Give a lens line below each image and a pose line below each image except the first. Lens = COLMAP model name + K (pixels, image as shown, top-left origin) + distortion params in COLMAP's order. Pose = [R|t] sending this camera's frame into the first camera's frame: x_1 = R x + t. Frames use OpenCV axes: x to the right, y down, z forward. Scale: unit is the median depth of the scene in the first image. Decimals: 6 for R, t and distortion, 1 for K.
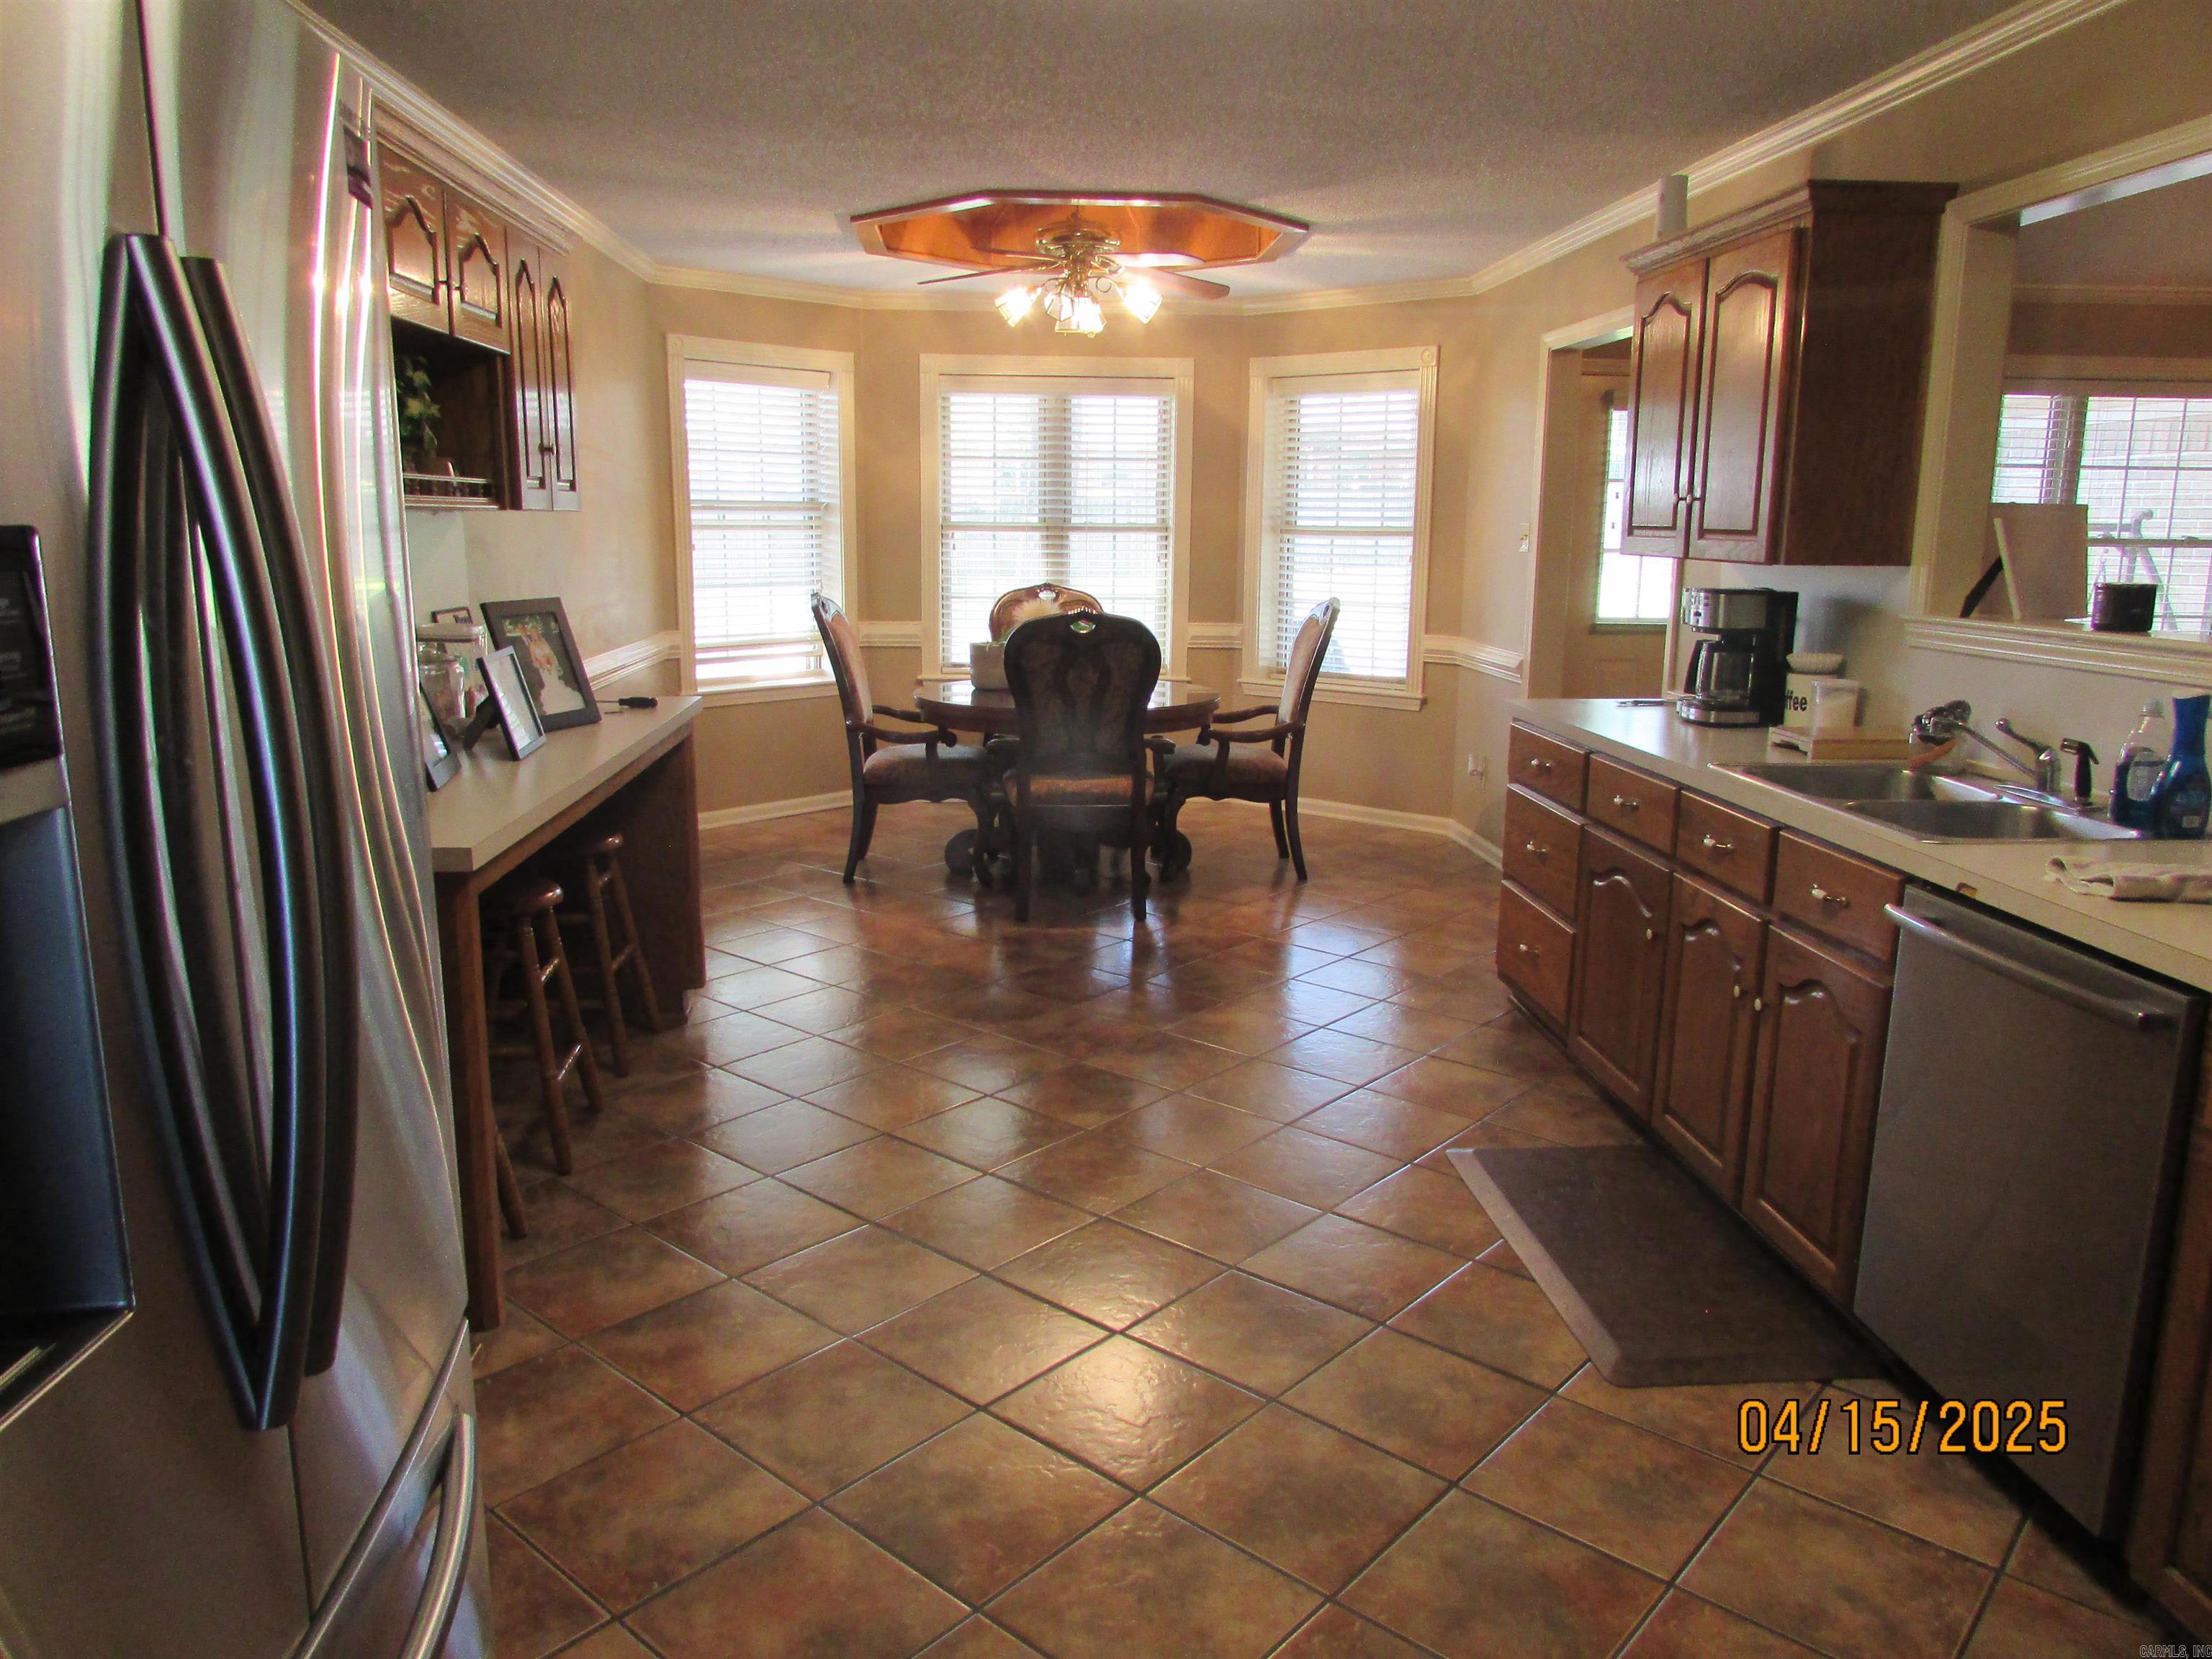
lens RADIAL K [[1587.2, 0, 1106.0], [0, 1587.2, 829.5], [0, 0, 1]] dist [-0.010988, -0.001255]
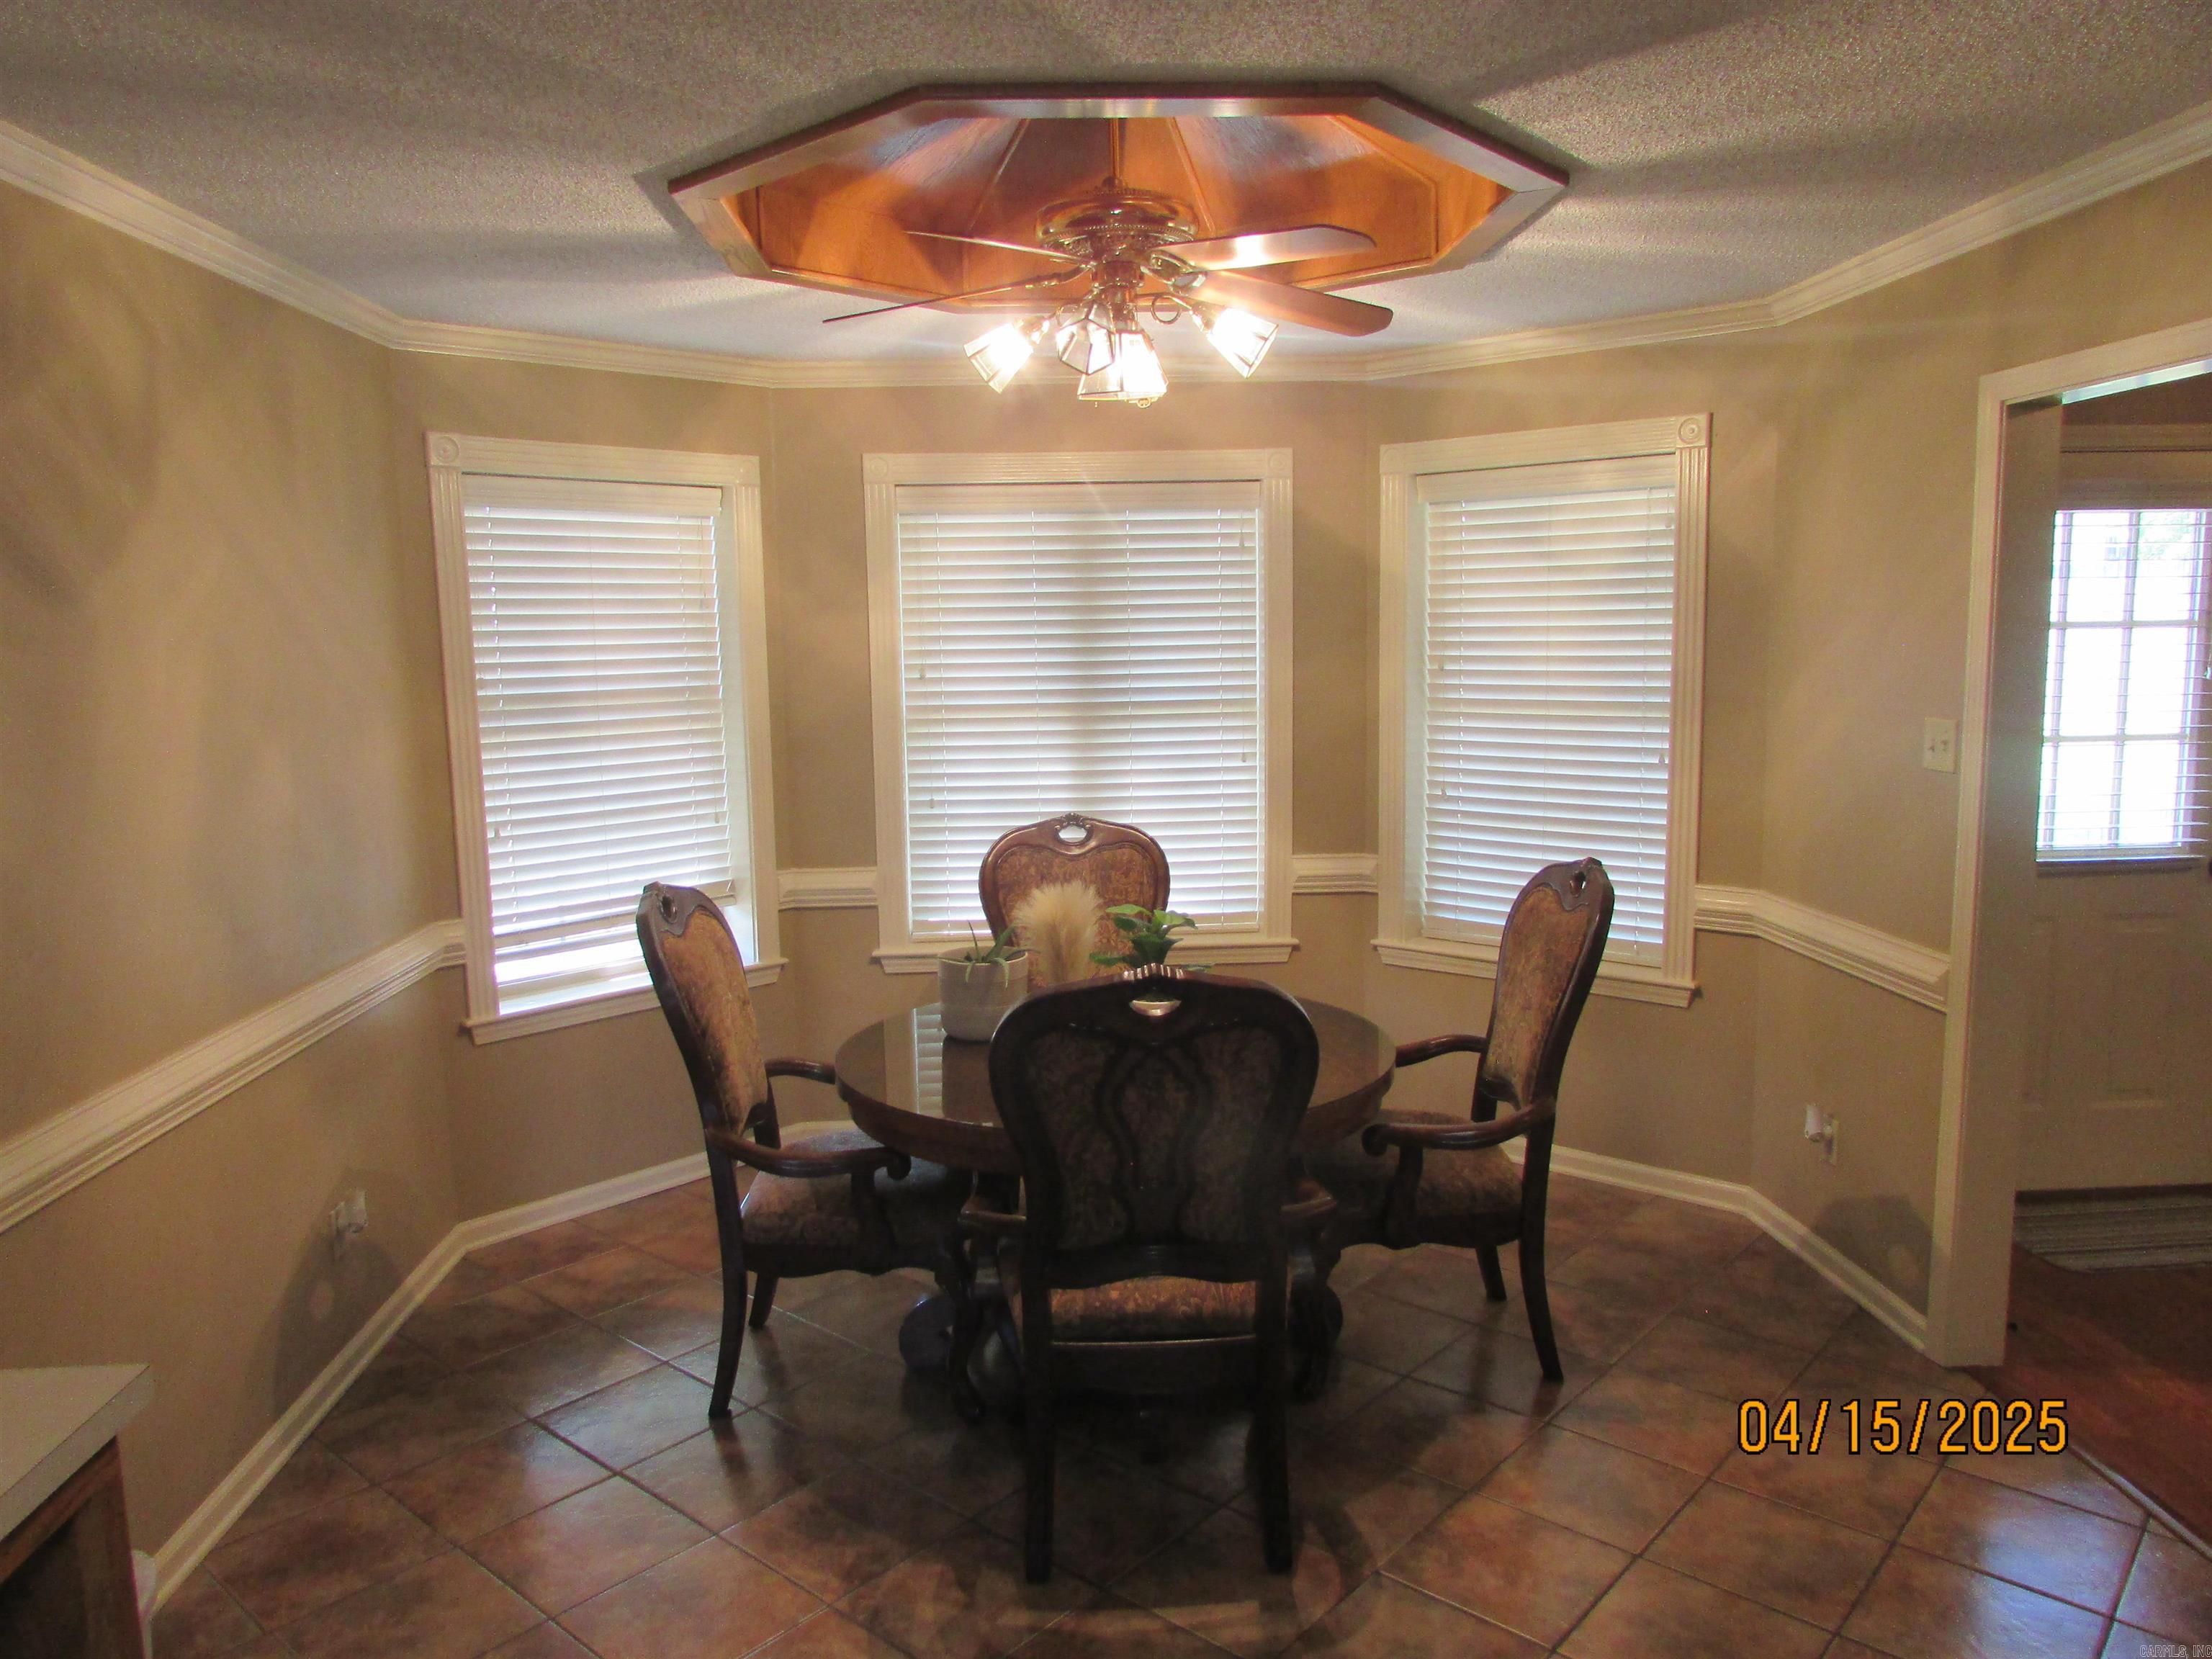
lens RADIAL K [[1550.5, 0, 1106.0], [0, 1550.5, 829.5], [0, 0, 1]] dist [0.002025, 0.000756]
pose [[0.999543, -0.026442, -0.014656, -0.015936], [0.025563, 0.998032, -0.057254, -0.121177], [0.016141, 0.056853, 0.998252, 0.421863]]
